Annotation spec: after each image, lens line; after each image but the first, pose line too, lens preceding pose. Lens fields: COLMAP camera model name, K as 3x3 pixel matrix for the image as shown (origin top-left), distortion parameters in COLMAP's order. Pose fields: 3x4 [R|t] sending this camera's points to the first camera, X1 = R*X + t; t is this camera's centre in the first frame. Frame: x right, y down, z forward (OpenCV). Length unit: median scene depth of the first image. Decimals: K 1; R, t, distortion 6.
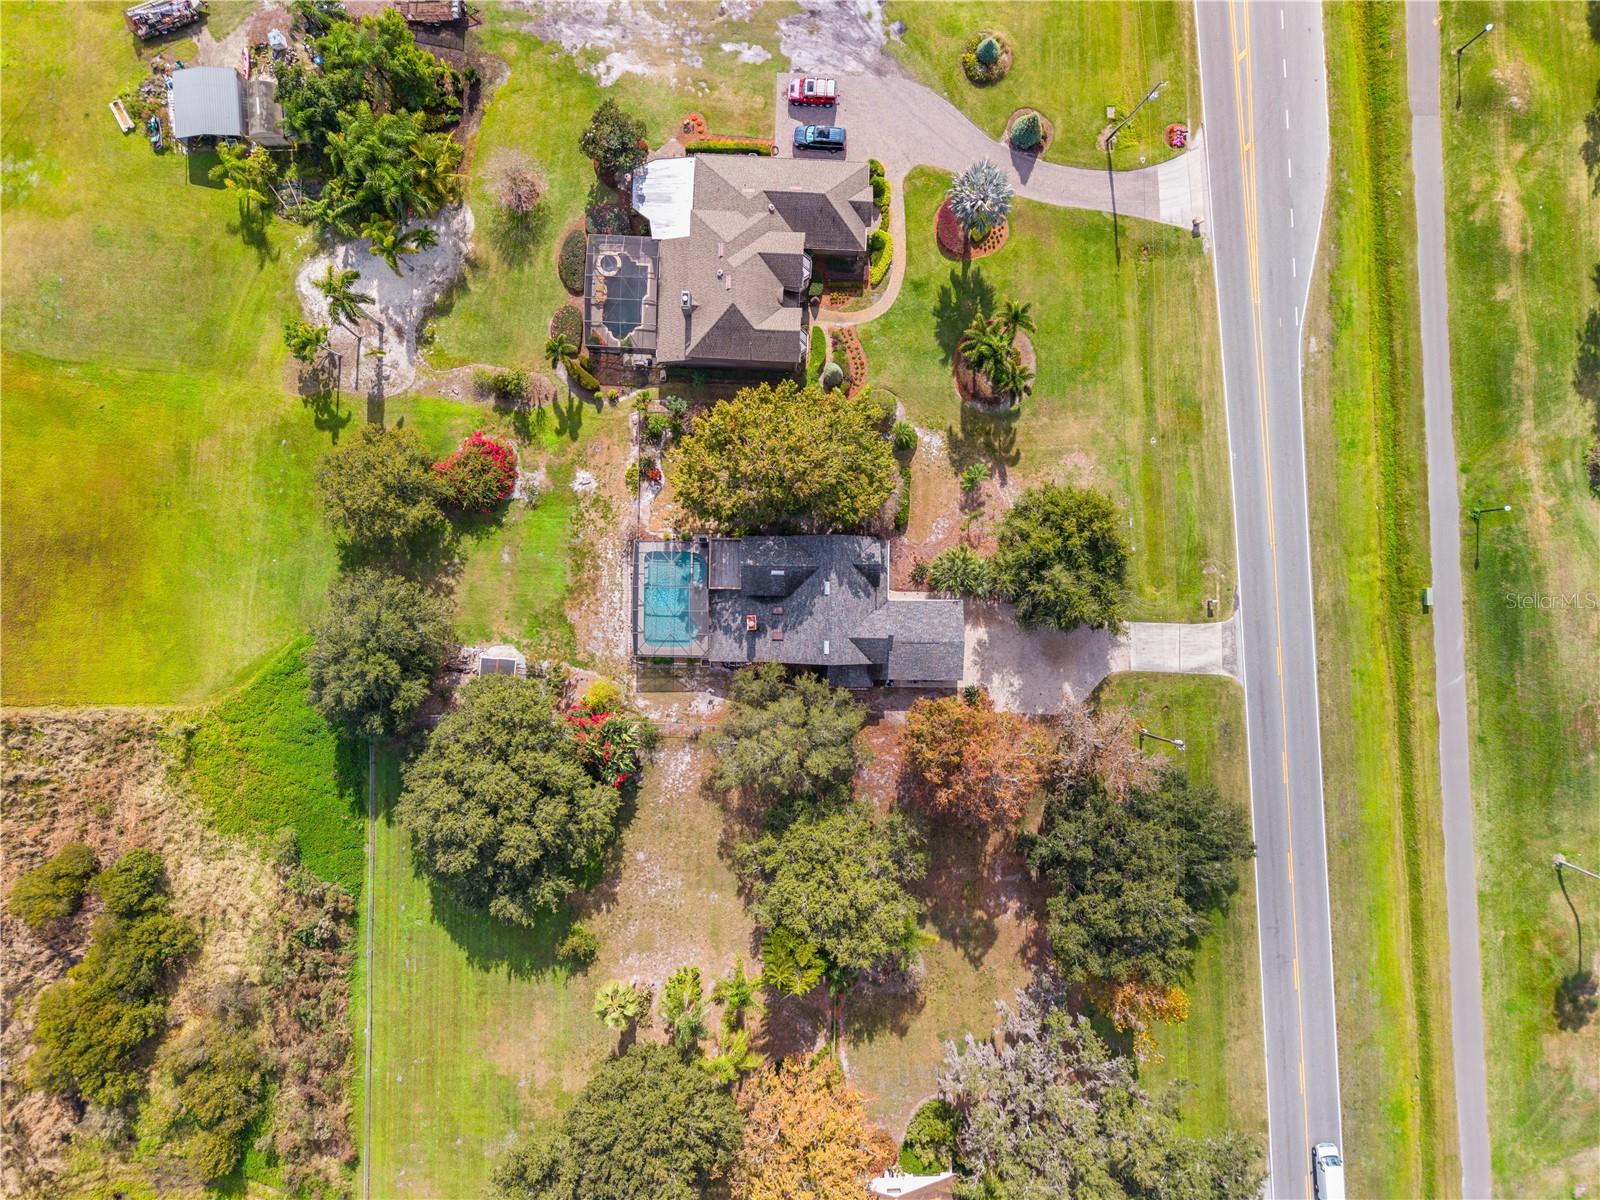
lens RADIAL K [[1081.3, 0, 800.5], [0, 1081.3, 601.7], [0, 0, 1]] dist [0.023887, -0.024235]
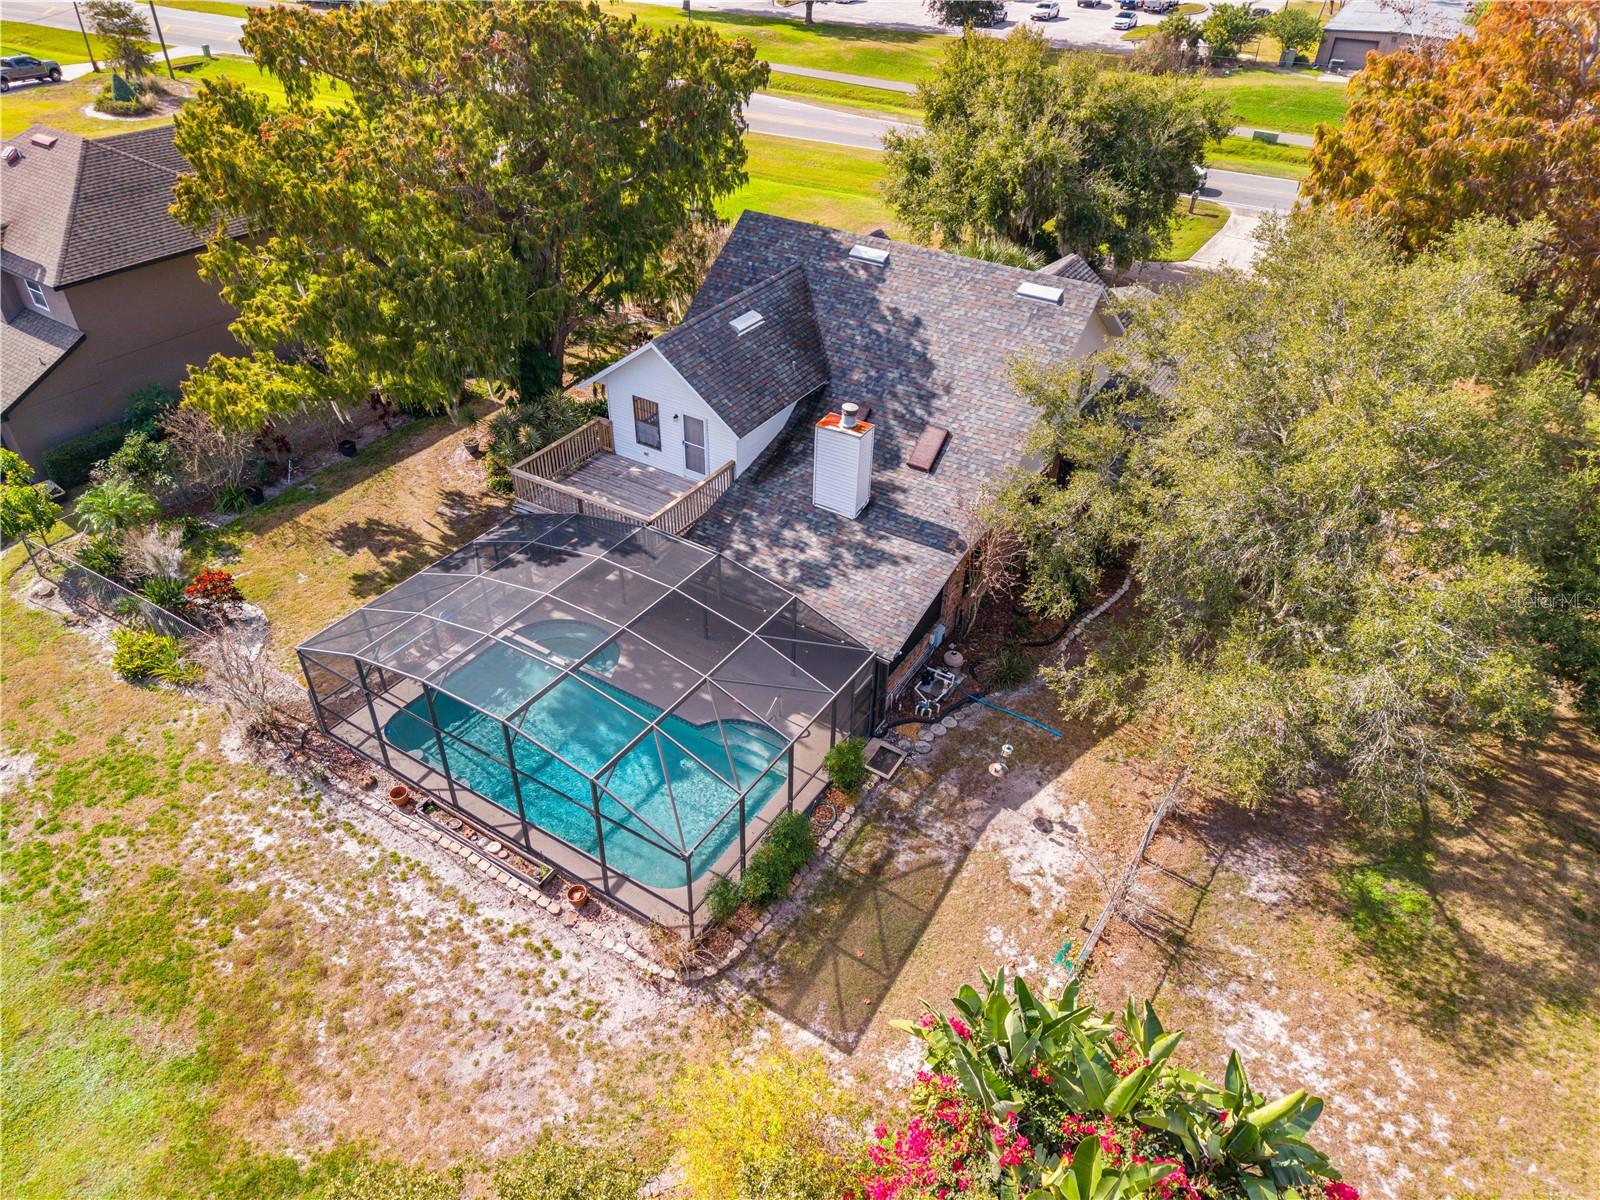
lens RADIAL K [[1081.3, 0, 795.9], [0, 1081.3, 598.0], [0, 0, 1]] dist [0.023887, -0.024235]
pose [[0.523544, -0.512836, 0.680368, -0.245674], [0.851935, 0.324870, -0.410690, 0.127861], [-0.010415, 0.794644, 0.606987, 0.820275]]
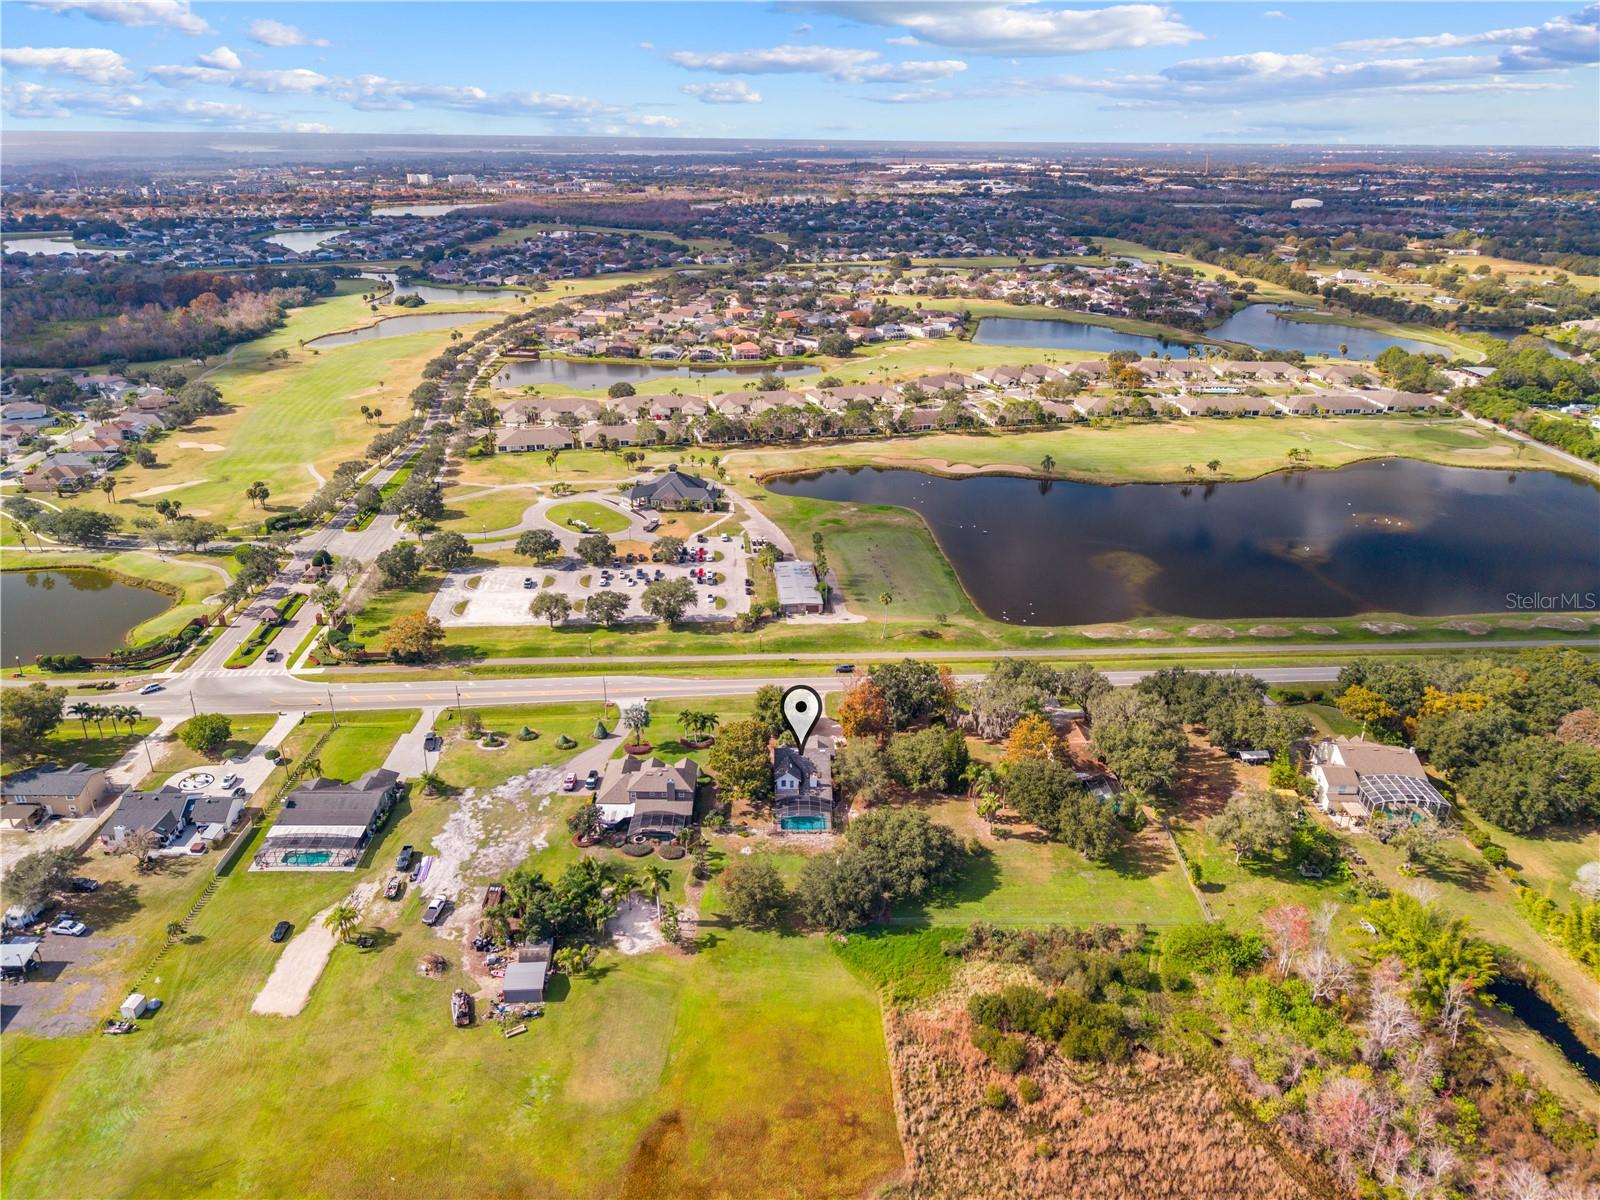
lens RADIAL K [[1081.3, 0, 798.4], [0, 1081.3, 590.4], [0, 0, 1]] dist [0.023887, -0.024235]
pose [[-0.036151, -0.402744, 0.914598, -1.830961], [0.999146, 0.003769, 0.041153, -0.099312], [-0.020021, 0.915305, 0.402264, -0.241791]]
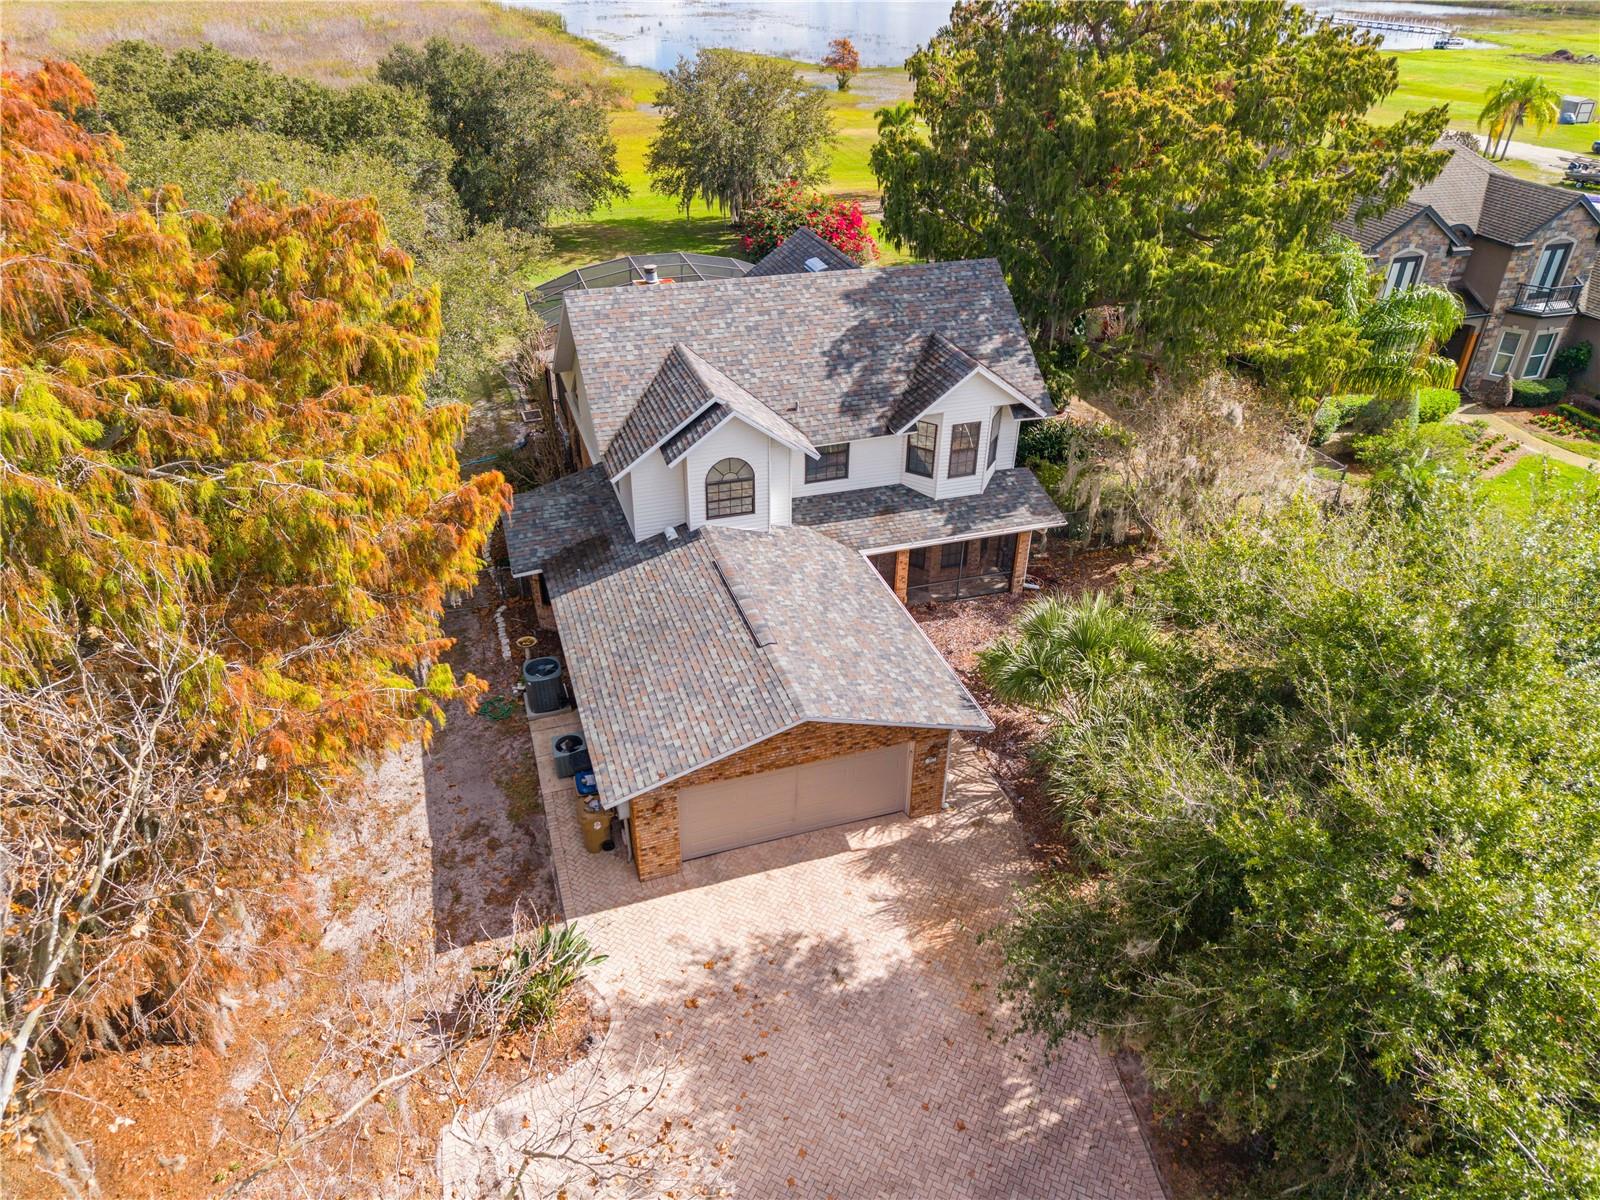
lens RADIAL K [[1081.3, 0, 796.4], [0, 1081.3, 610.7], [0, 0, 1]] dist [0.023887, -0.024235]
pose [[0.319122, 0.490482, -0.810918, 0.284963], [-0.947708, 0.168192, -0.271223, 0.083512], [0.003360, 0.855067, 0.518507, 0.853635]]
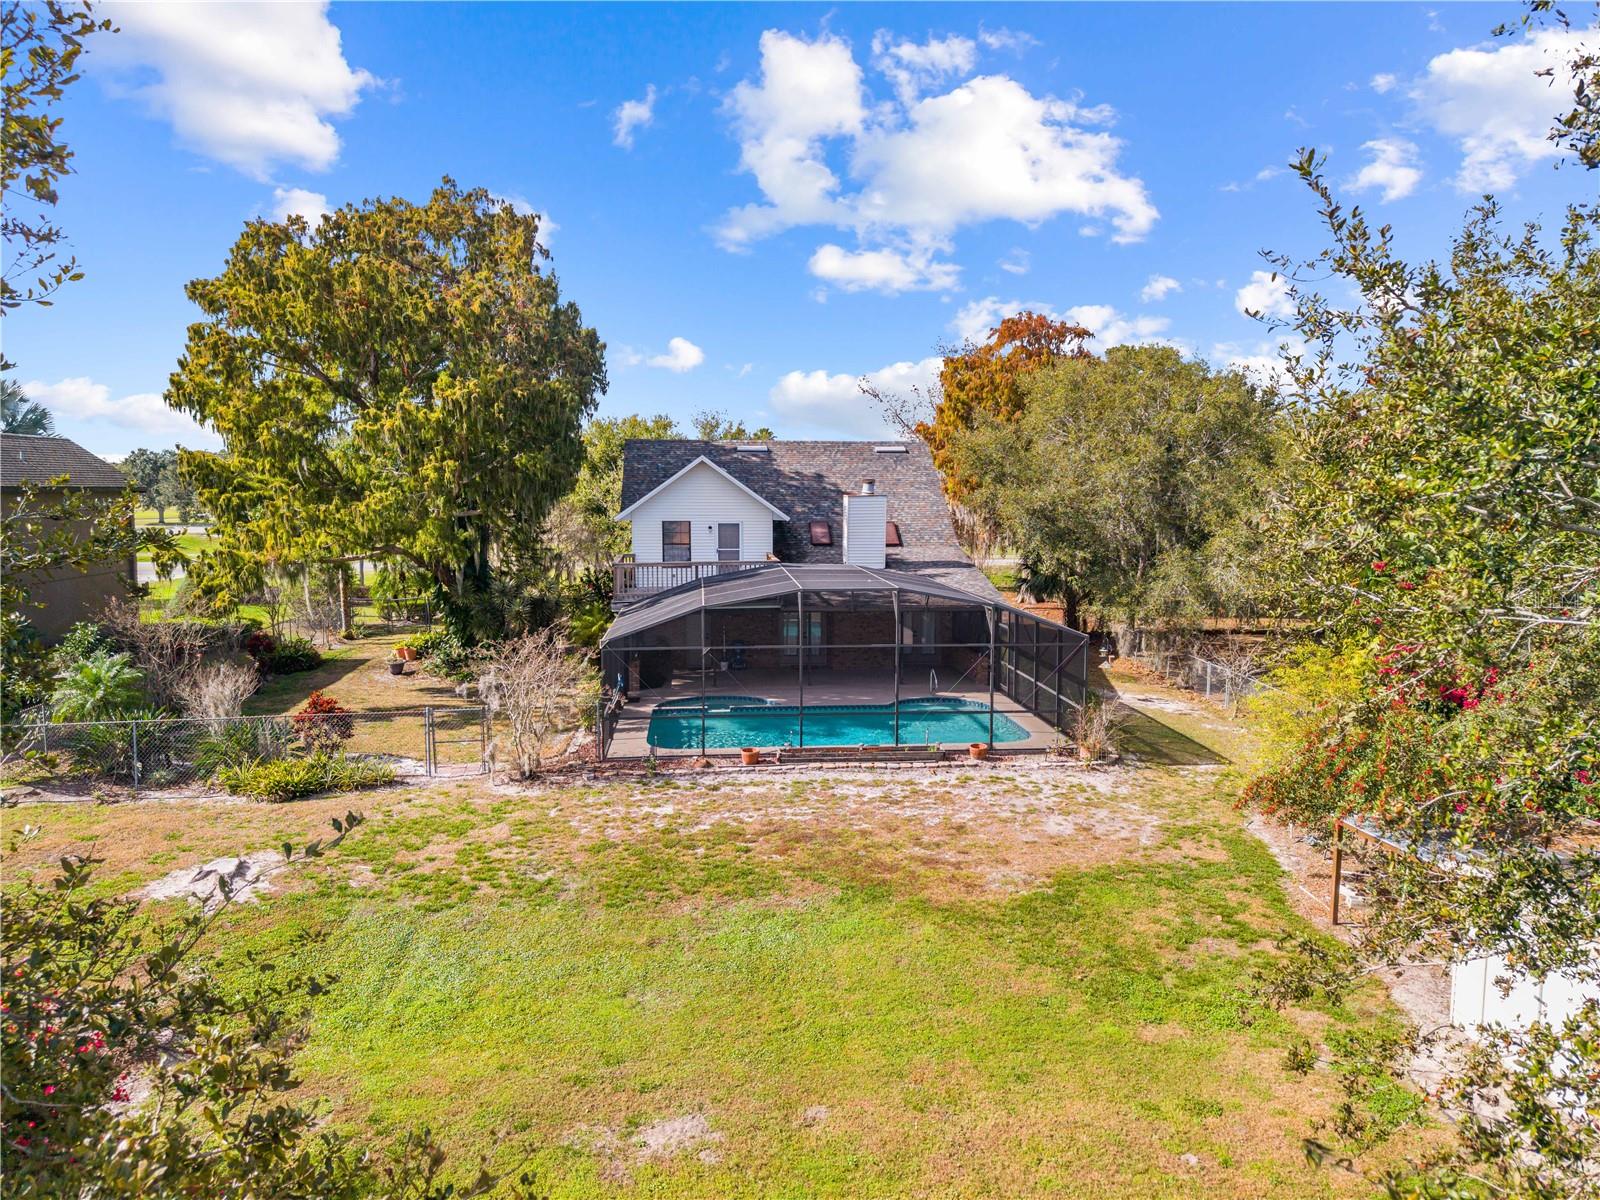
lens RADIAL K [[1081.3, 0, 794.4], [0, 1081.3, 587.9], [0, 0, 1]] dist [0.023887, -0.024235]
pose [[-0.116685, -0.114324, 0.986567, -0.372695], [0.993163, -0.009995, 0.116307, -0.041272], [-0.003436, 0.993393, 0.114709, 0.934092]]
